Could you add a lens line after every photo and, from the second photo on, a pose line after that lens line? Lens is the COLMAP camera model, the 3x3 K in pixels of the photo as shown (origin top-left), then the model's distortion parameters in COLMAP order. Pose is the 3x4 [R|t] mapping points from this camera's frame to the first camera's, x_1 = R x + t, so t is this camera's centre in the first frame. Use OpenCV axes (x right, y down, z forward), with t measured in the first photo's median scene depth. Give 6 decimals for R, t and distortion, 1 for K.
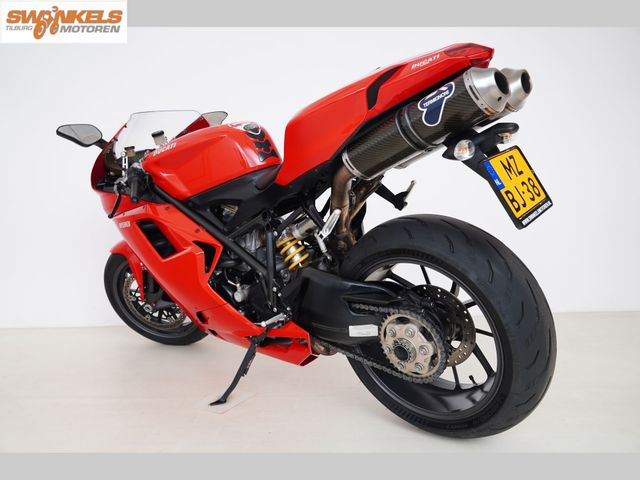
lens RADIAL K [[496.2, 0, 320.0], [0, 496.2, 240.0], [0, 0, 1]] dist [-0.011298, -0.003117]
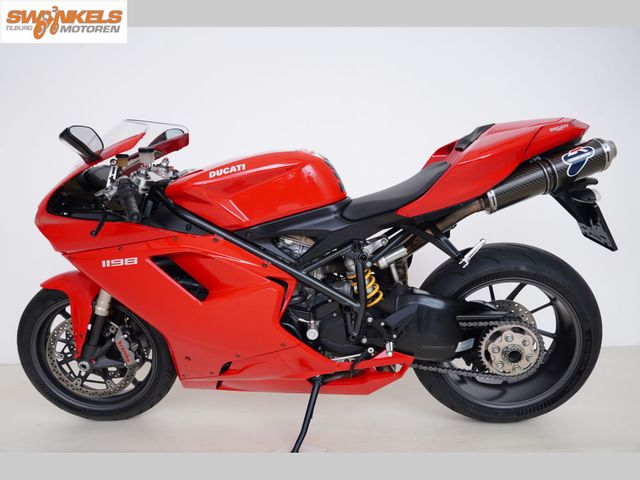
lens RADIAL K [[496.2, 0, 320.0], [0, 496.2, 240.0], [0, 0, 1]] dist [-0.011298, -0.003117]
pose [[0.793323, 0.000119, 0.608801, -0.725032], [0.044662, 0.997294, -0.058392, -0.006902], [-0.607161, 0.073514, 0.791171, 0.237737]]
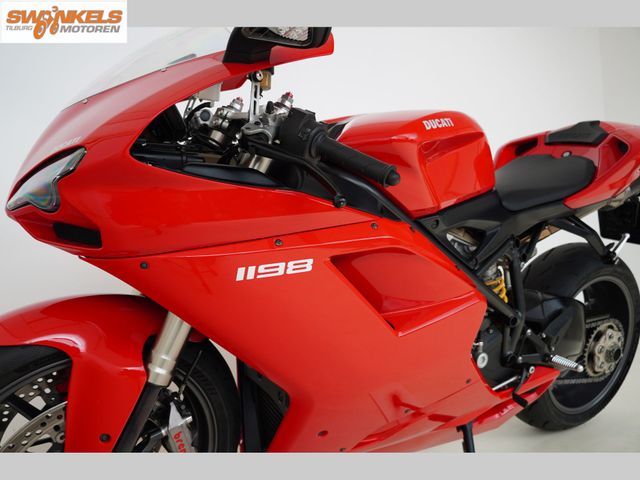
lens RADIAL K [[512.0, 0, 320.0], [0, 512.0, 240.0], [0, 0, 1]] dist [0.004787, 0.001385]
pose [[0.215161, 0.030076, 0.976115, -0.921717], [0.080497, 0.995578, -0.048420, -0.036511], [-0.973255, 0.088992, 0.211788, 1.040463]]
